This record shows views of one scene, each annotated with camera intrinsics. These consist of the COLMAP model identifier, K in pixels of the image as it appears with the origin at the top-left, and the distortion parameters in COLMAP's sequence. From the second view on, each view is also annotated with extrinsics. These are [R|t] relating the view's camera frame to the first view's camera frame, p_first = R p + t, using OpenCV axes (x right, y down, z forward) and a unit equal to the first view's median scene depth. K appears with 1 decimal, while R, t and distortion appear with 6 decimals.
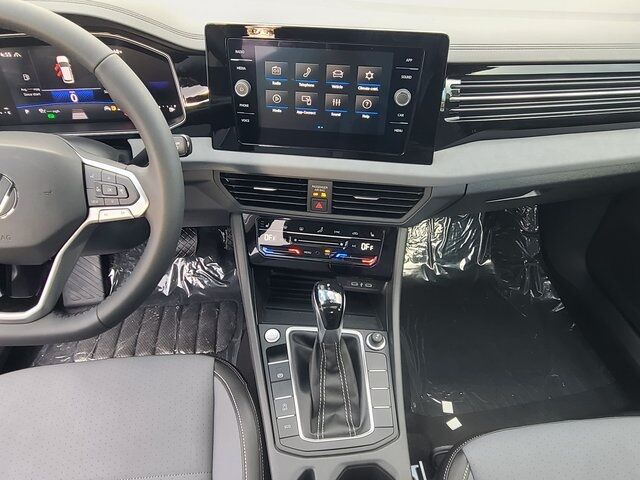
lens RADIAL K [[456.5, 0, 317.4], [0, 456.5, 236.9], [0, 0, 1]] dist [-0.006088, -0.001457]
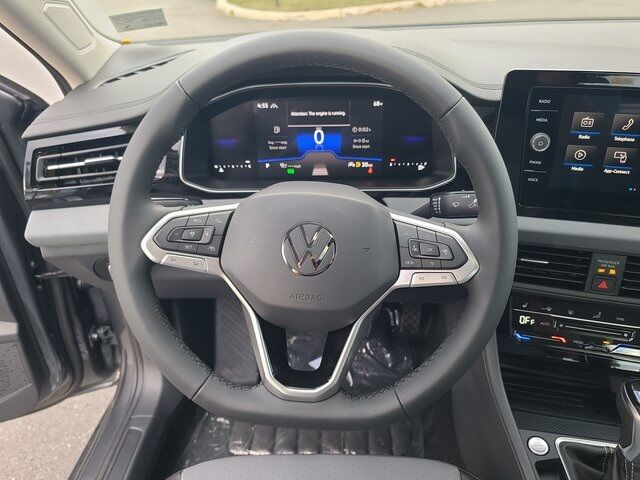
lens RADIAL K [[508.9, 0, 322.1], [0, 508.9, 244.4], [0, 0, 1]] dist [0.010325, 0.008233]
pose [[0.988287, 0.042953, -0.146437, -0.381587], [-0.065166, 0.986468, -0.150447, 0.032210], [0.137993, 0.158227, 0.977713, 0.028349]]
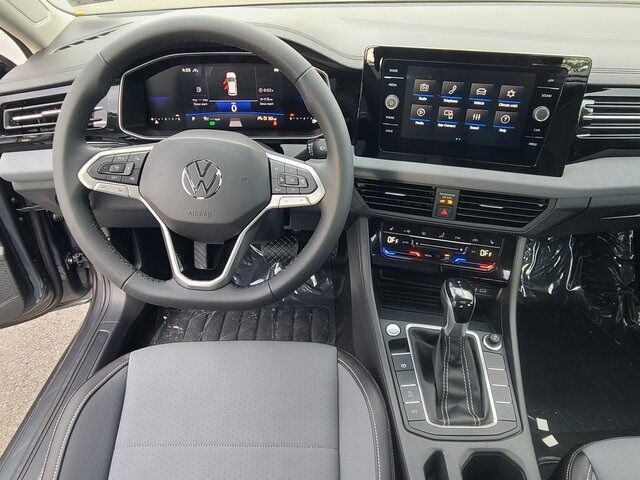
lens RADIAL K [[456.5, 0, 314.8], [0, 456.5, 235.2], [0, 0, 1]] dist [-0.006088, -0.001457]
pose [[0.993102, 0.056286, -0.102860, -0.198255], [-0.063255, 0.995827, -0.065791, 0.082228], [0.098727, 0.071843, 0.992518, -0.112270]]
